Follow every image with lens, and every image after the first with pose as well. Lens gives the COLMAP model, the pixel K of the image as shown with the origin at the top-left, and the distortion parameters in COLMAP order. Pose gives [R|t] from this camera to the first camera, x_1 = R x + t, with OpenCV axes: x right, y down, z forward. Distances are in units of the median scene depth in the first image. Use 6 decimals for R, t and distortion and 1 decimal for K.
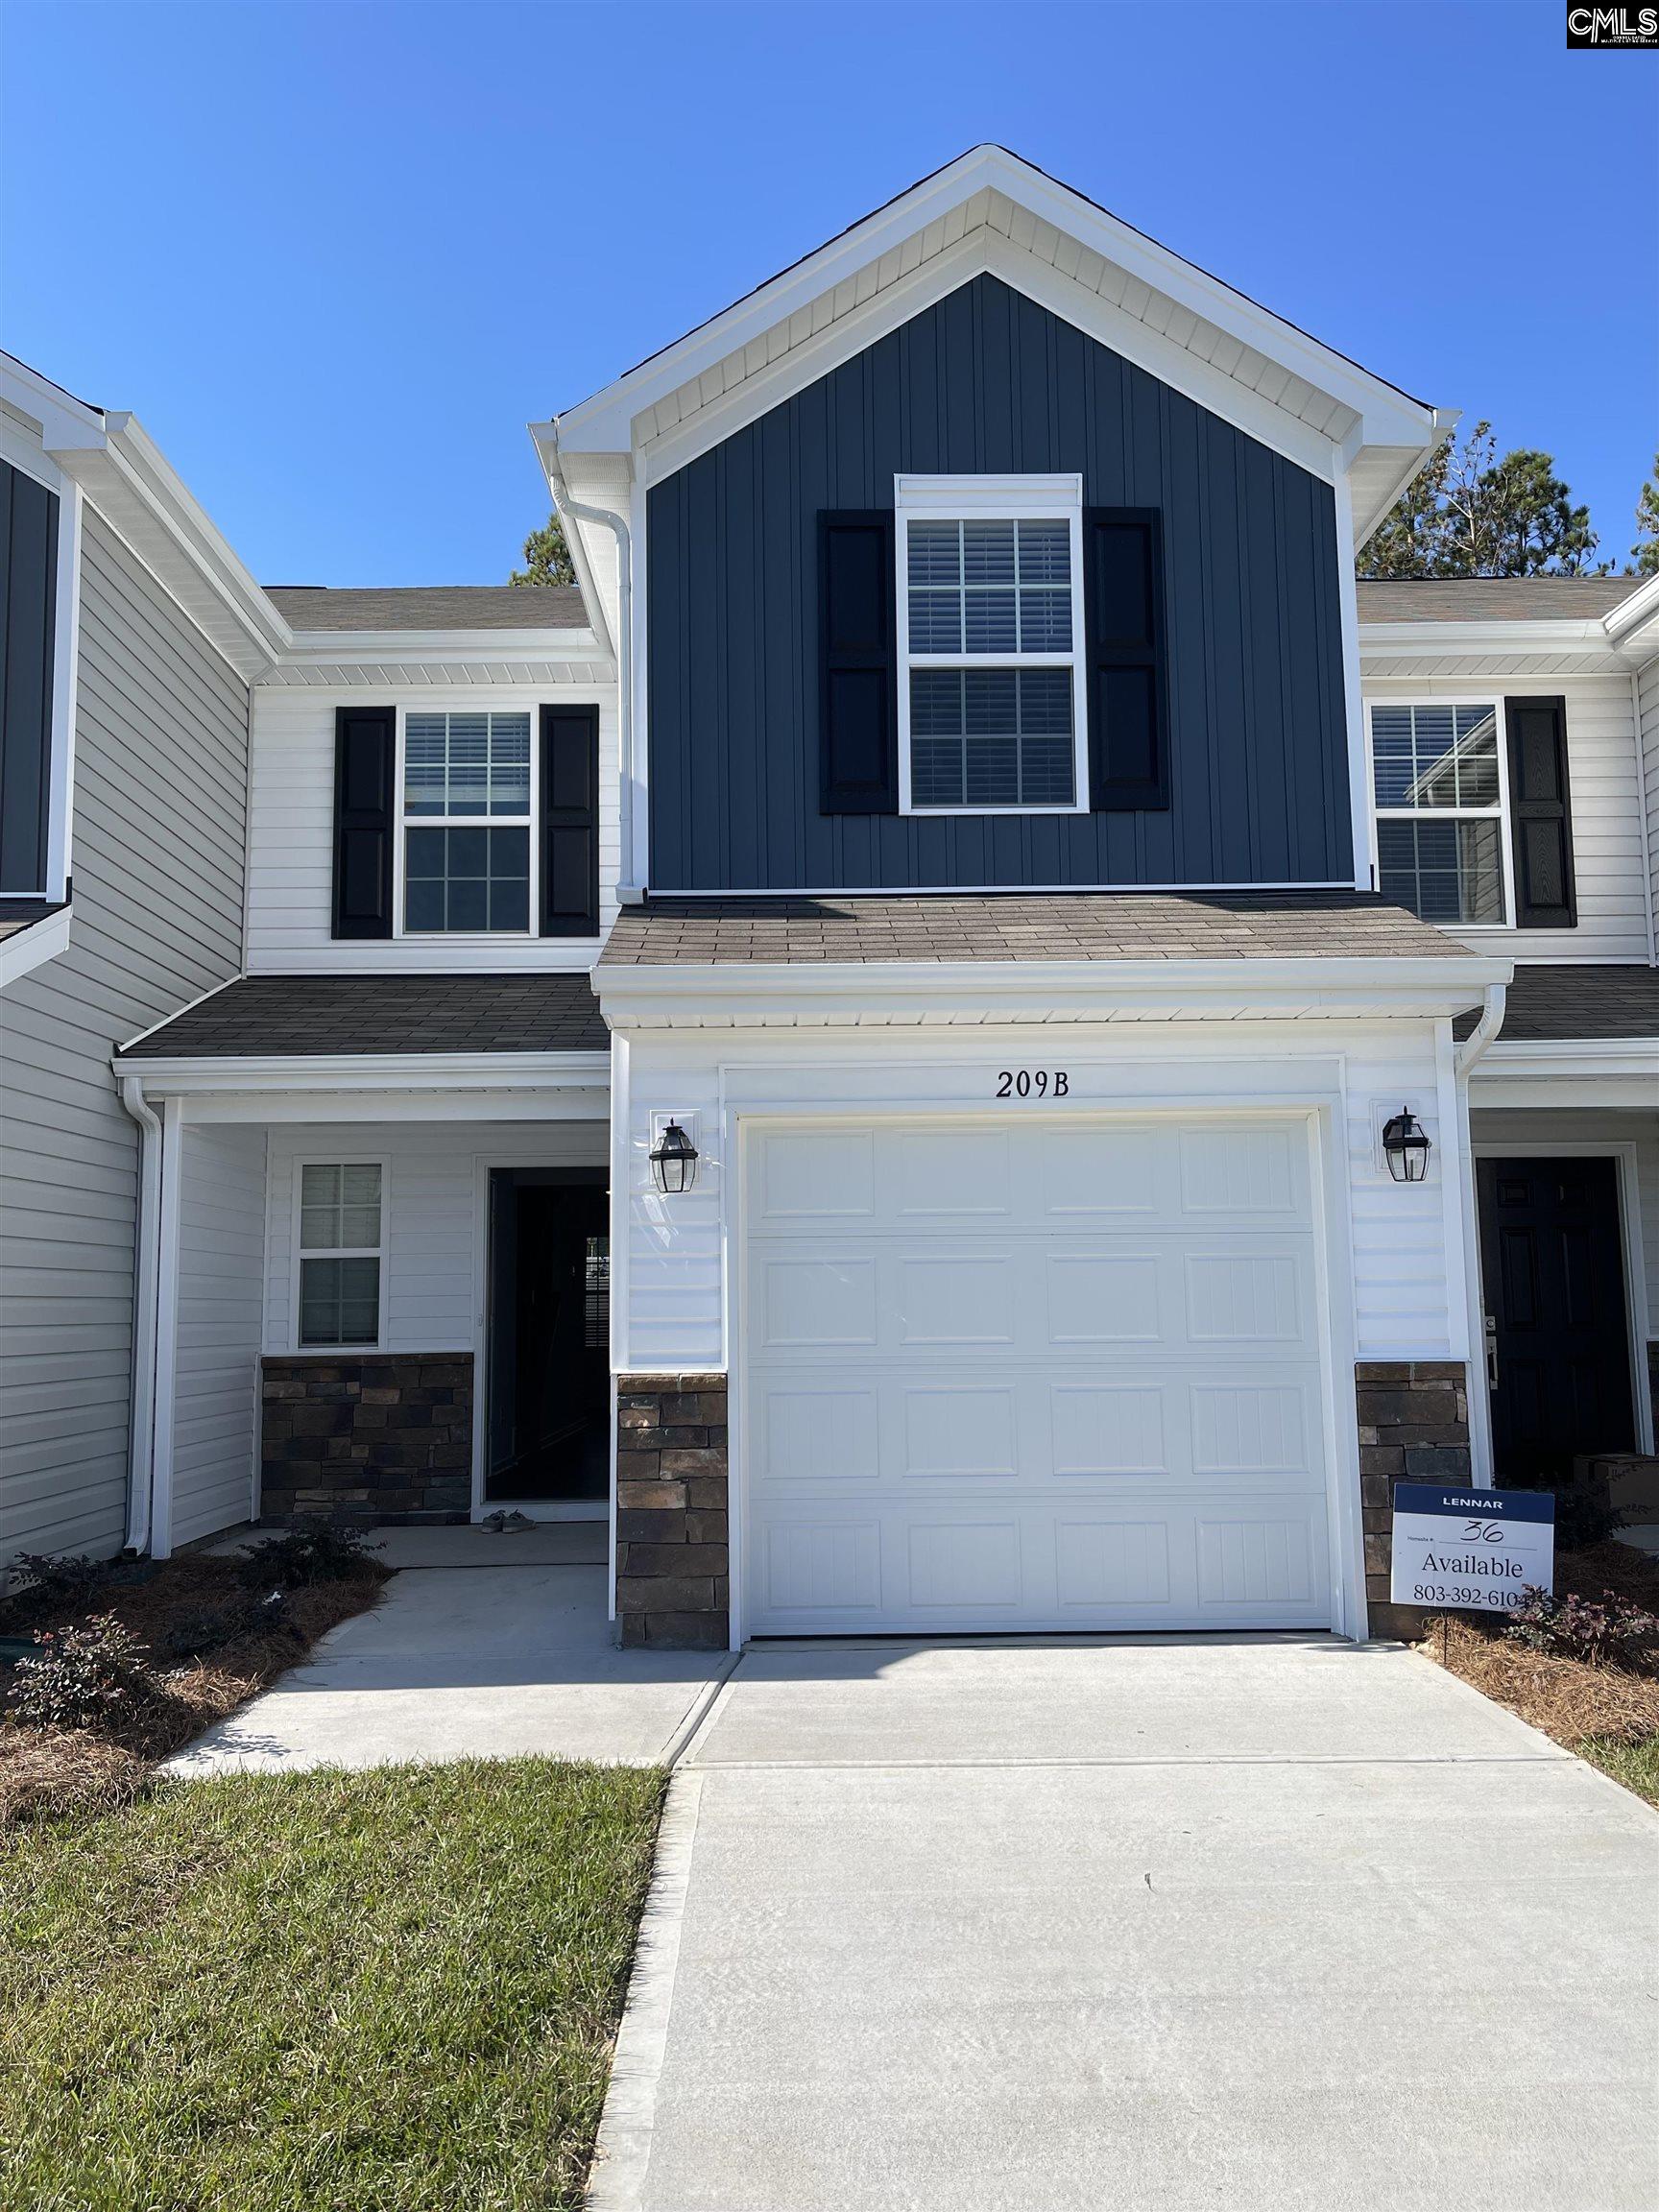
lens RADIAL K [[1671.2, 0, 818.0], [0, 1671.2, 1119.0], [0, 0, 1]] dist [0.059748, -0.083387]
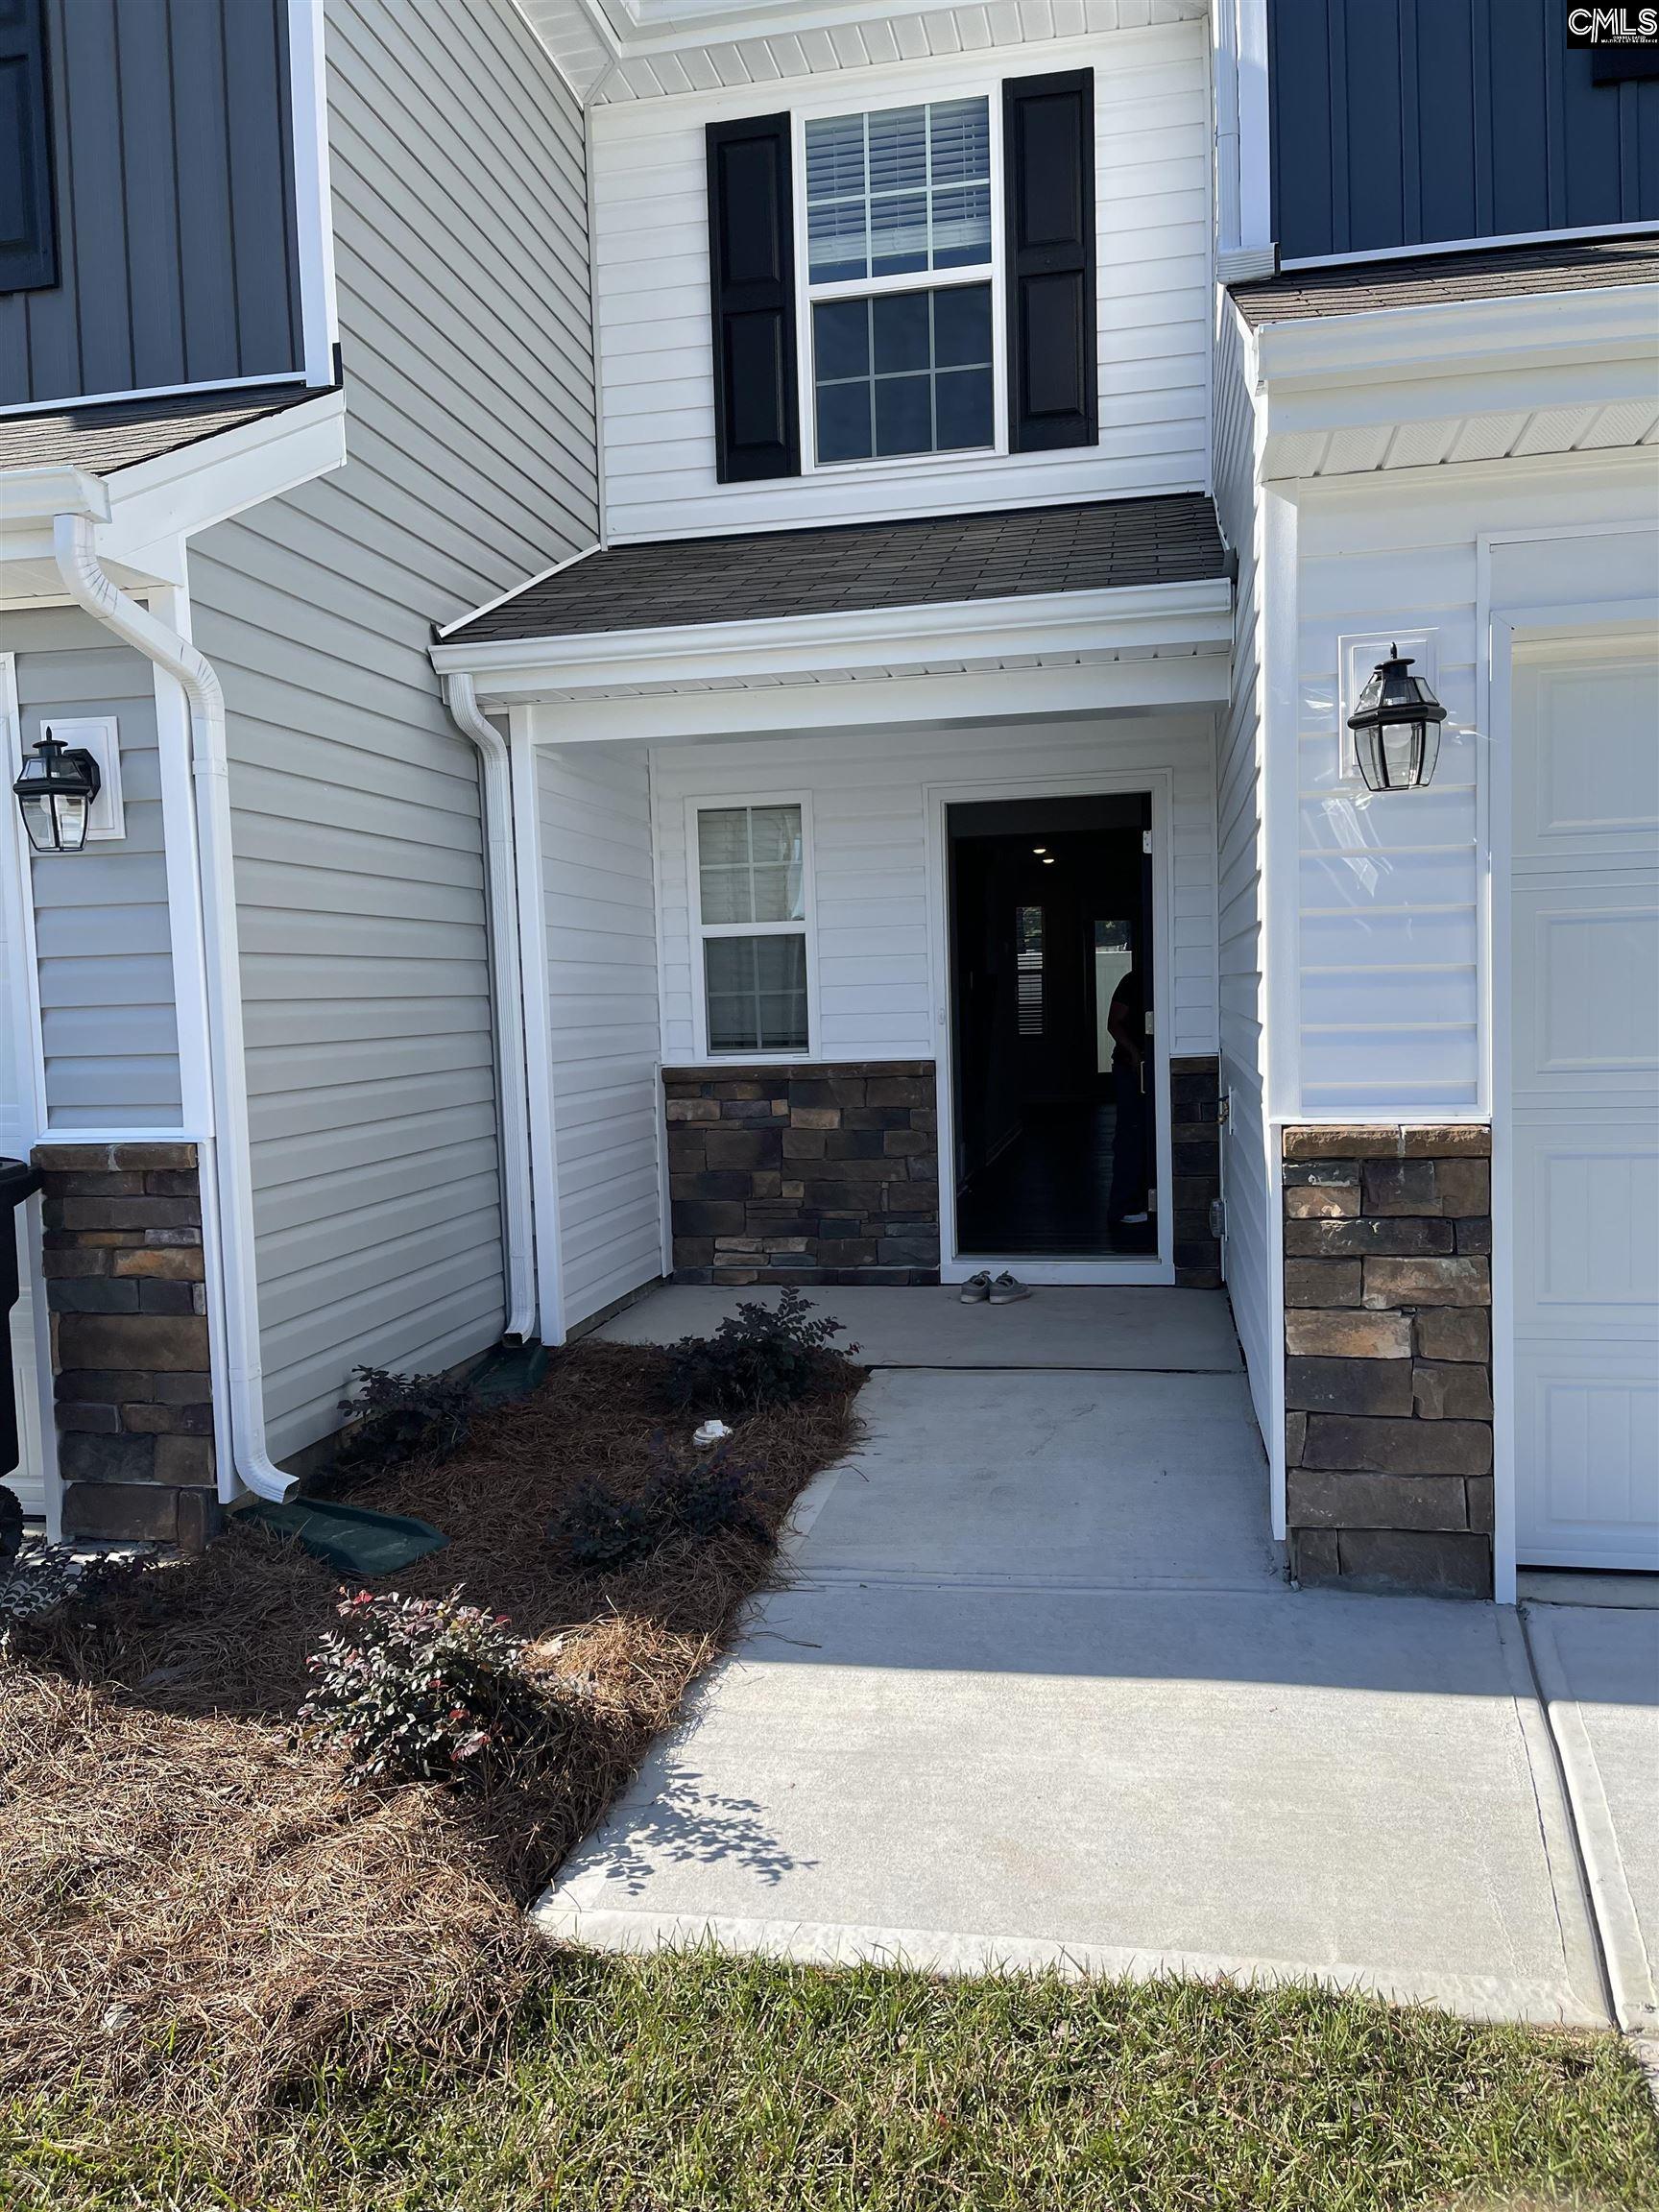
lens RADIAL K [[1671.2, 0, 818.0], [0, 1671.2, 1119.0], [0, 0, 1]] dist [0.059748, -0.083387]
pose [[0.977148, -0.002972, -0.212539, -0.126719], [0.043760, 0.981296, 0.187466, 0.031834], [0.208006, -0.192482, 0.959002, 0.357107]]
